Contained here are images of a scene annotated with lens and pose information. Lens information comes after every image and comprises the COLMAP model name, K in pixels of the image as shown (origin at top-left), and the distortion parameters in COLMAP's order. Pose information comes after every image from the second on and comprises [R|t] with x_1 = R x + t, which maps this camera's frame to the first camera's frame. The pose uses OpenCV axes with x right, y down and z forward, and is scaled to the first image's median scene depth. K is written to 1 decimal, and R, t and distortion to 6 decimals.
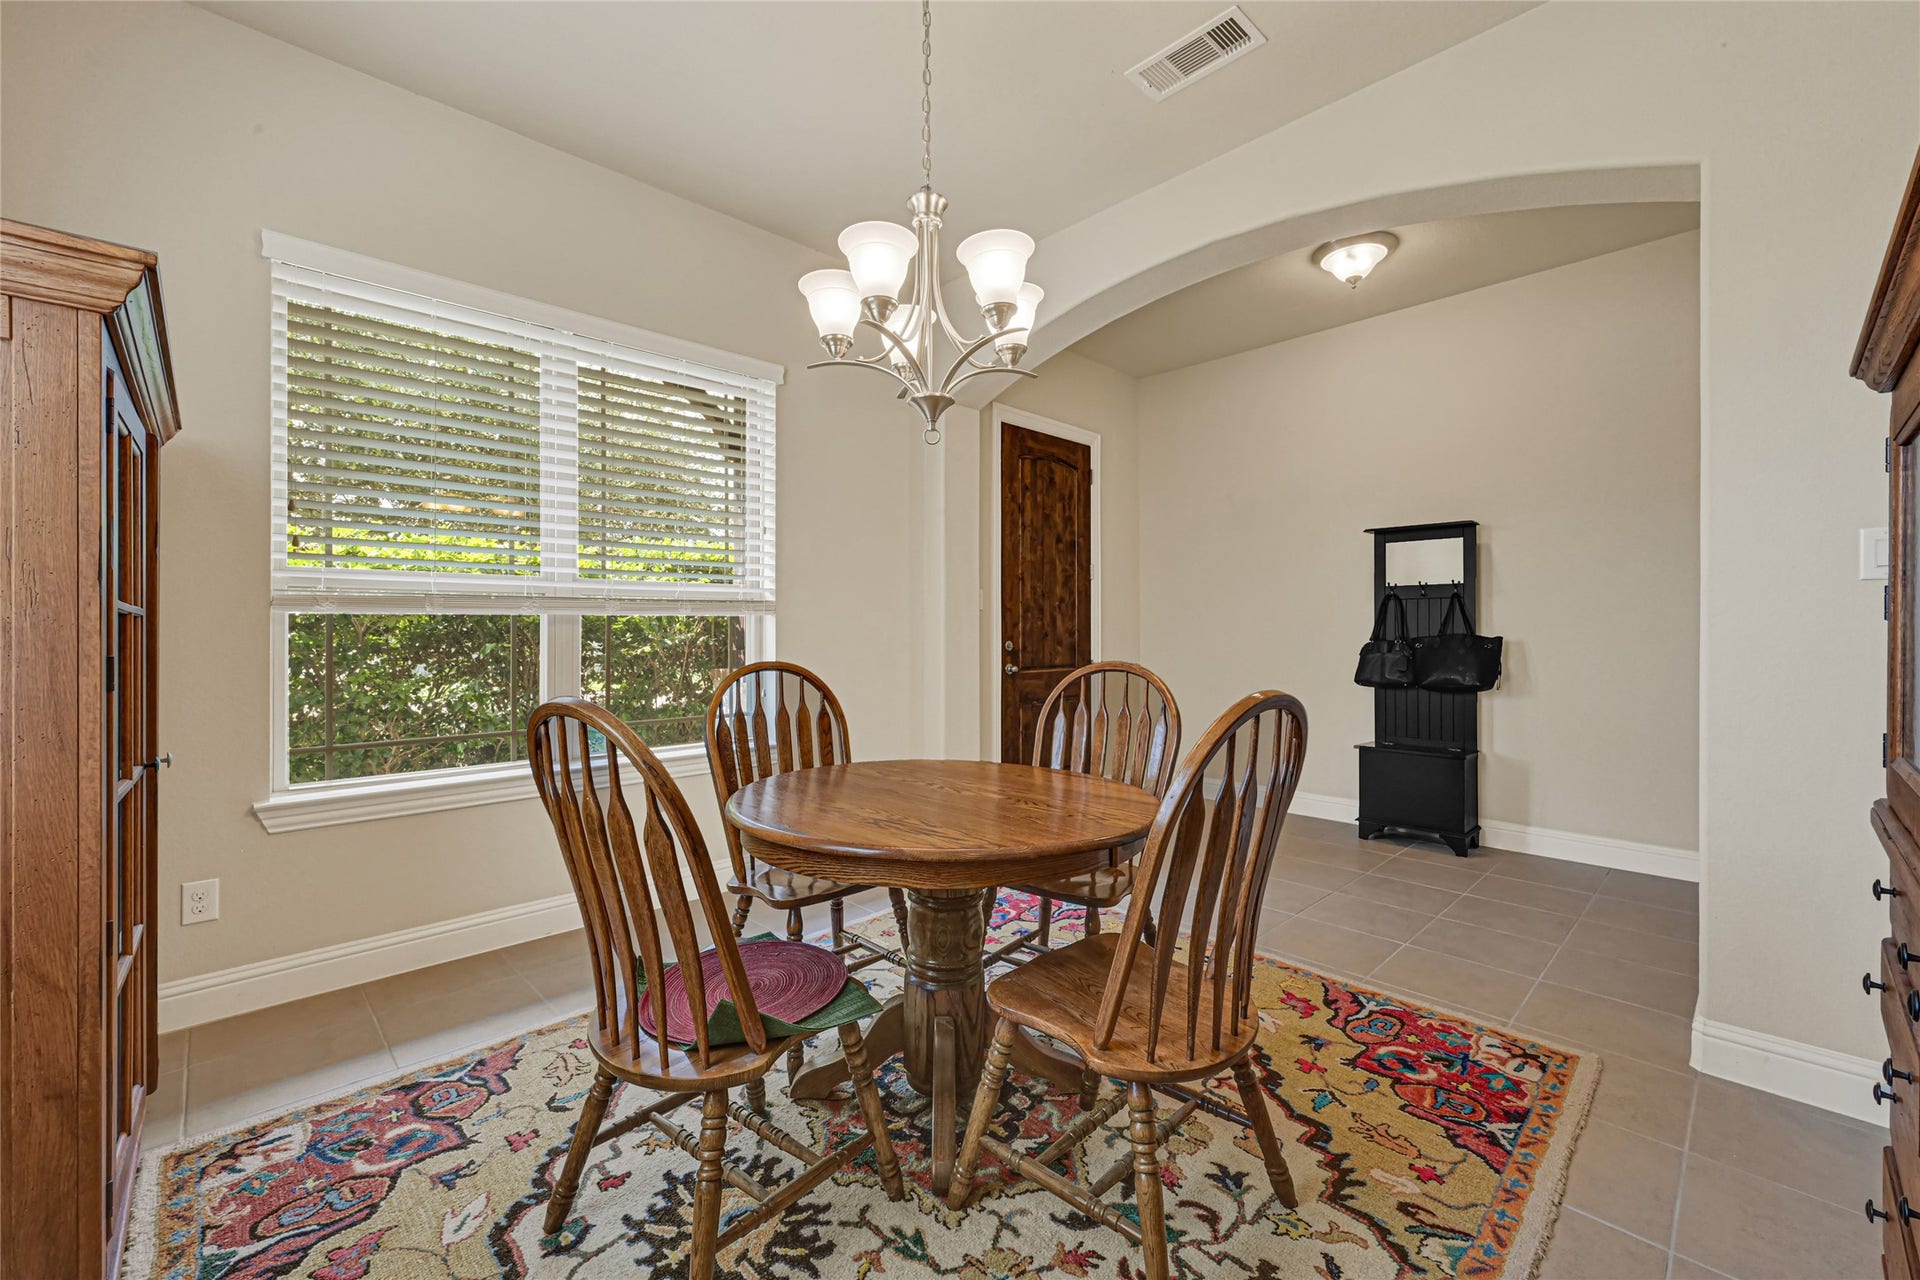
lens RADIAL K [[769.0, 0, 954.2], [0, 769.0, 636.1], [0, 0, 1]] dist [0.015644, 0.000325]
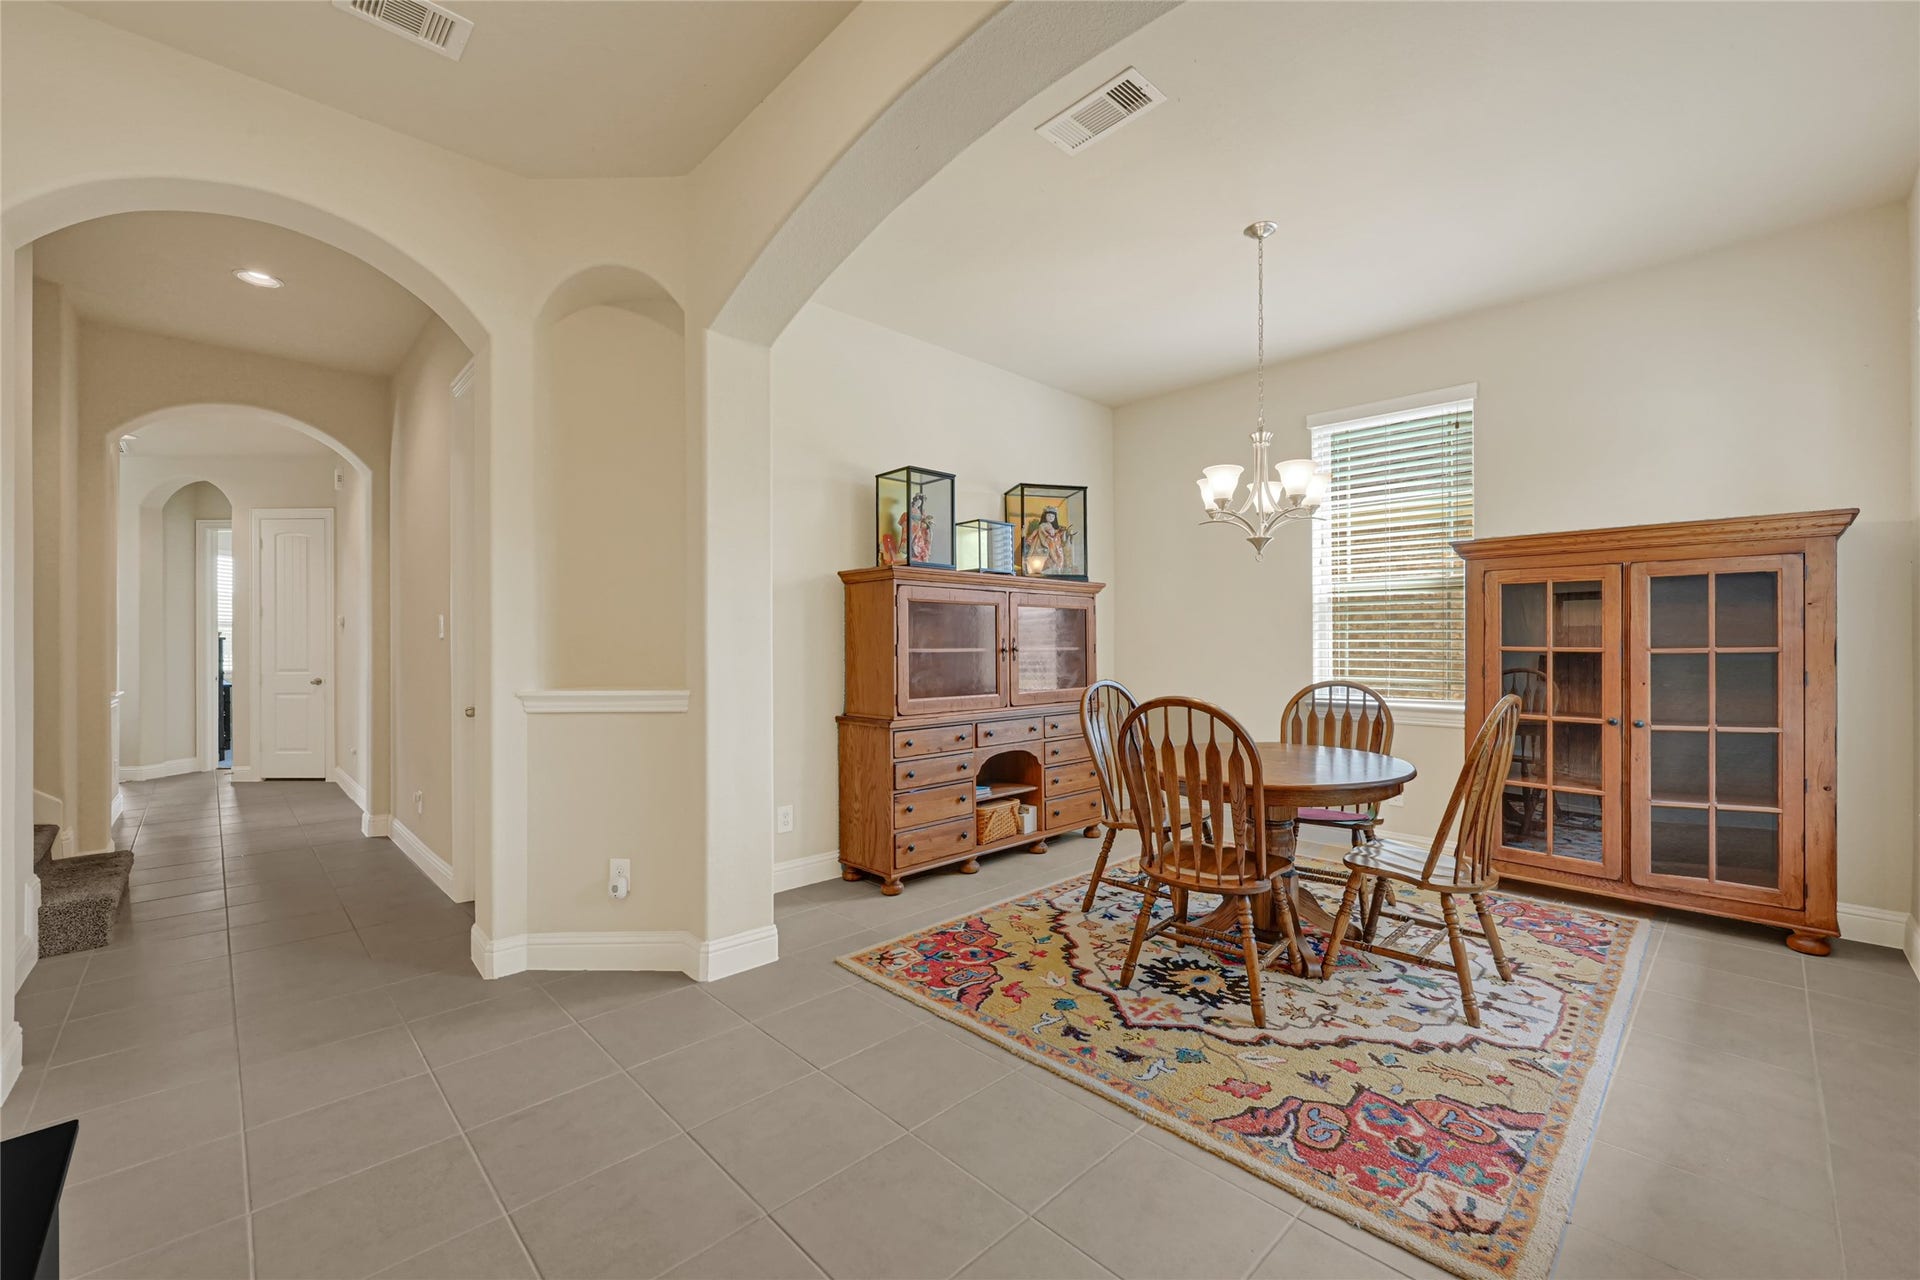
lens RADIAL K [[769.0, 0, 964.1], [0, 769.0, 643.3], [0, 0, 1]] dist [0.015644, 0.000325]
pose [[-0.999923, 0.001391, -0.012338, 0.524594], [0.001349, 0.999993, 0.003389, -0.041359], [0.012342, 0.003372, -0.999918, 2.100560]]
